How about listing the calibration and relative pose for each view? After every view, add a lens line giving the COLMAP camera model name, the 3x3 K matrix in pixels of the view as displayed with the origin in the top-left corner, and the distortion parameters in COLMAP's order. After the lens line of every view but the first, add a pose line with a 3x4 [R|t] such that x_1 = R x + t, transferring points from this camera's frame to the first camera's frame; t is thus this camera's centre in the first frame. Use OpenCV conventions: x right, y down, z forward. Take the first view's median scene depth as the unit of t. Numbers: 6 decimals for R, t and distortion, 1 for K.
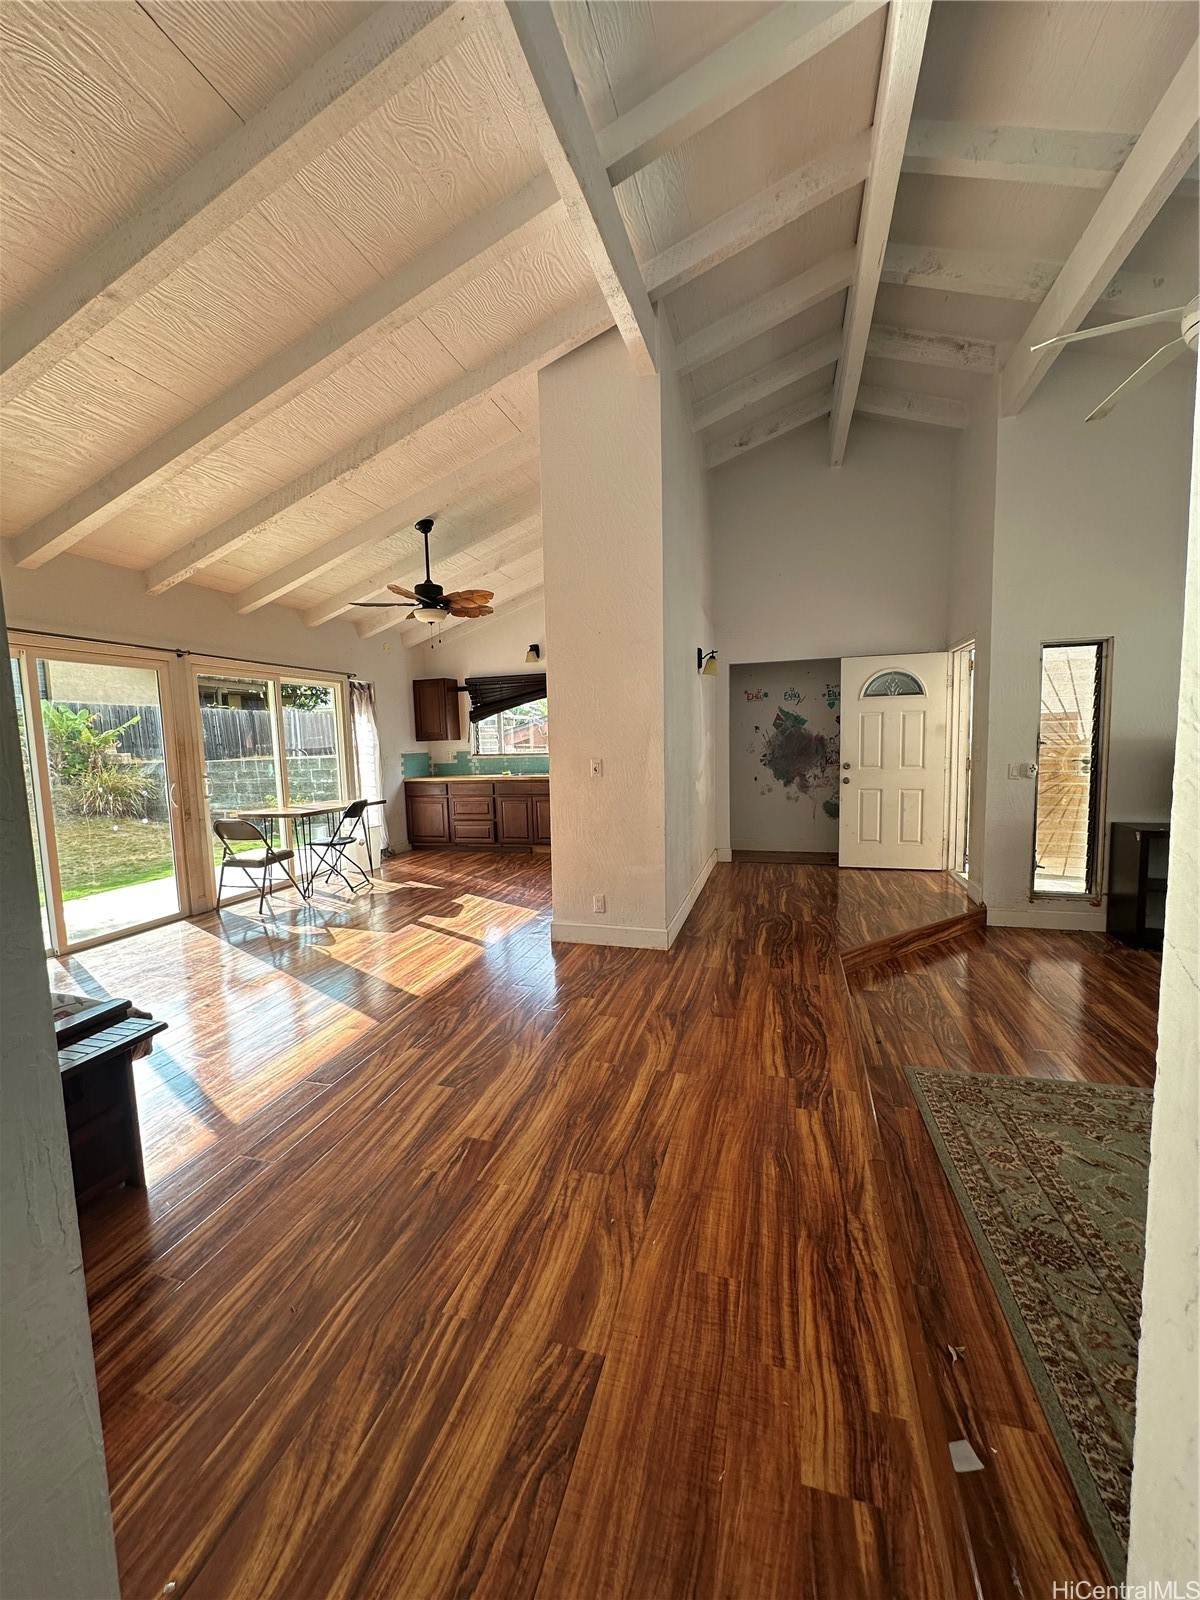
lens RADIAL K [[639.4, 0, 600.0], [0, 639.4, 800.0], [0, 0, 1]] dist [0.000024, 0.000085]
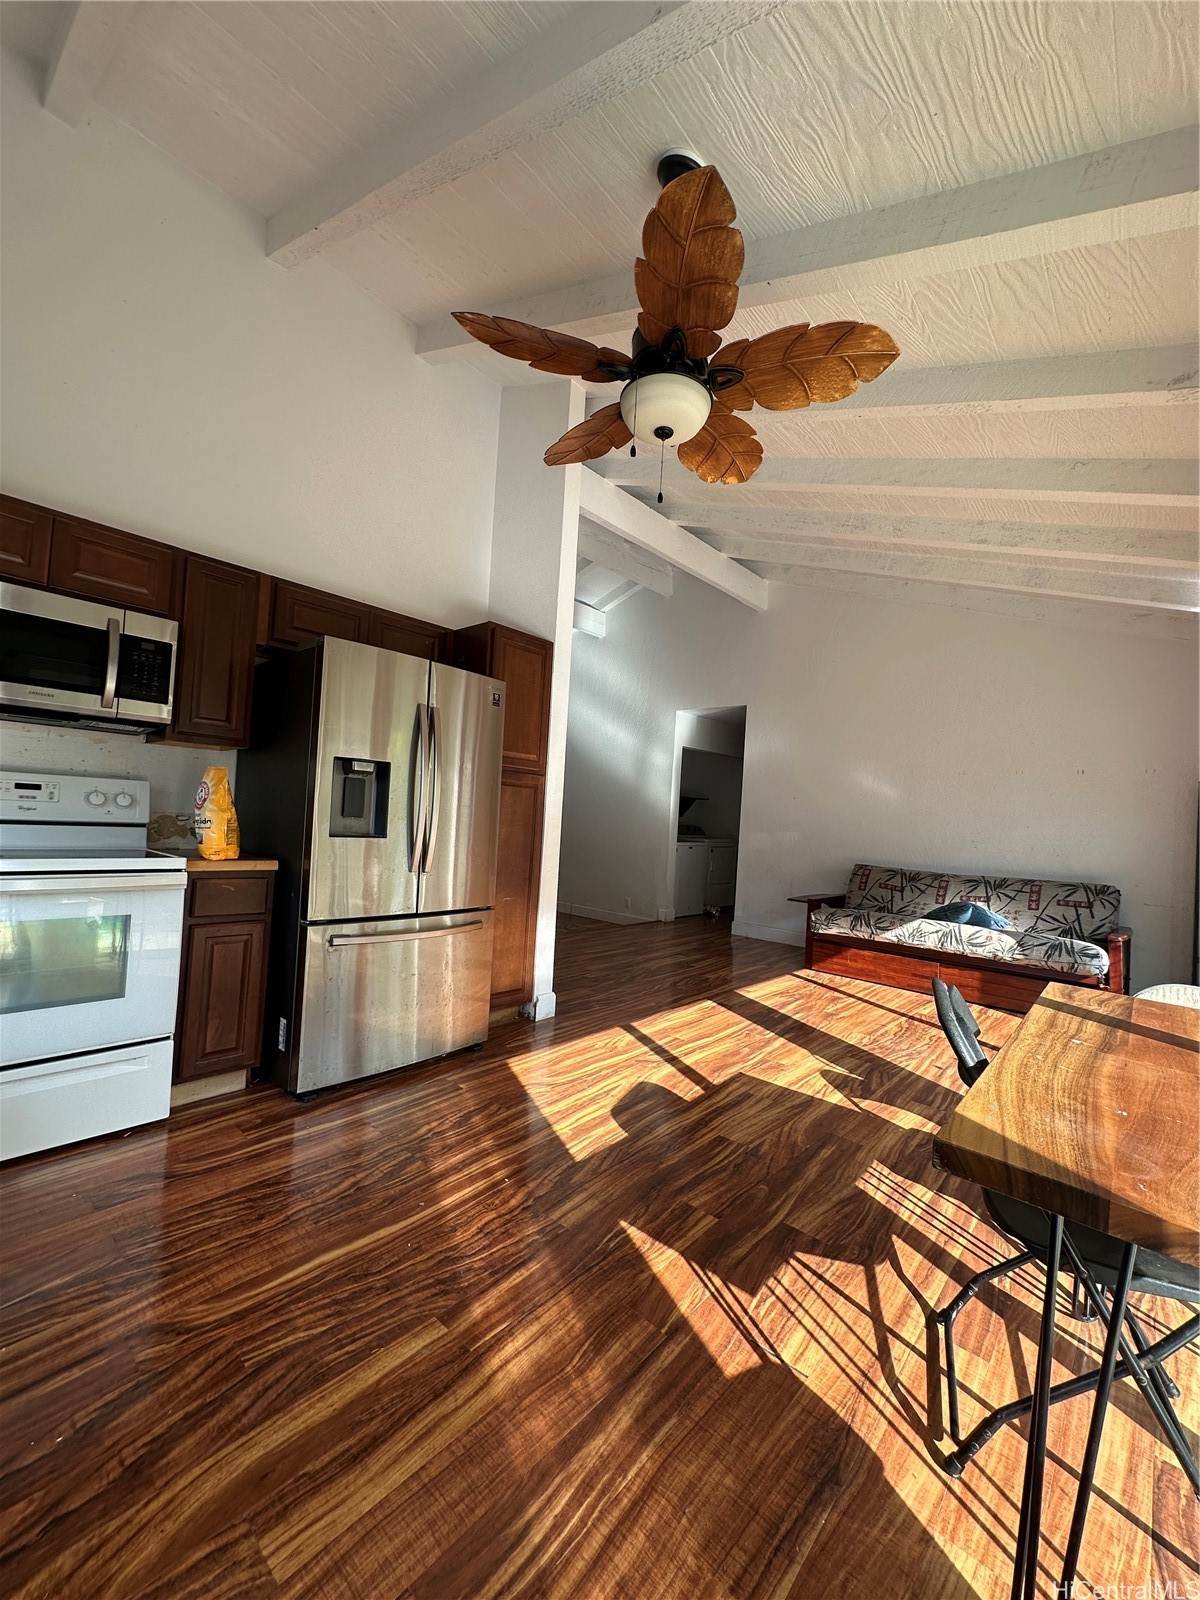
lens RADIAL K [[639.4, 0, 600.0], [0, 639.4, 800.0], [0, 0, 1]] dist [0.000024, 0.000085]
pose [[-0.902993, -0.011803, 0.429493, -0.467131], [0.008971, 0.998887, 0.046312, -0.103696], [-0.429562, 0.045672, -0.901882, 1.624498]]
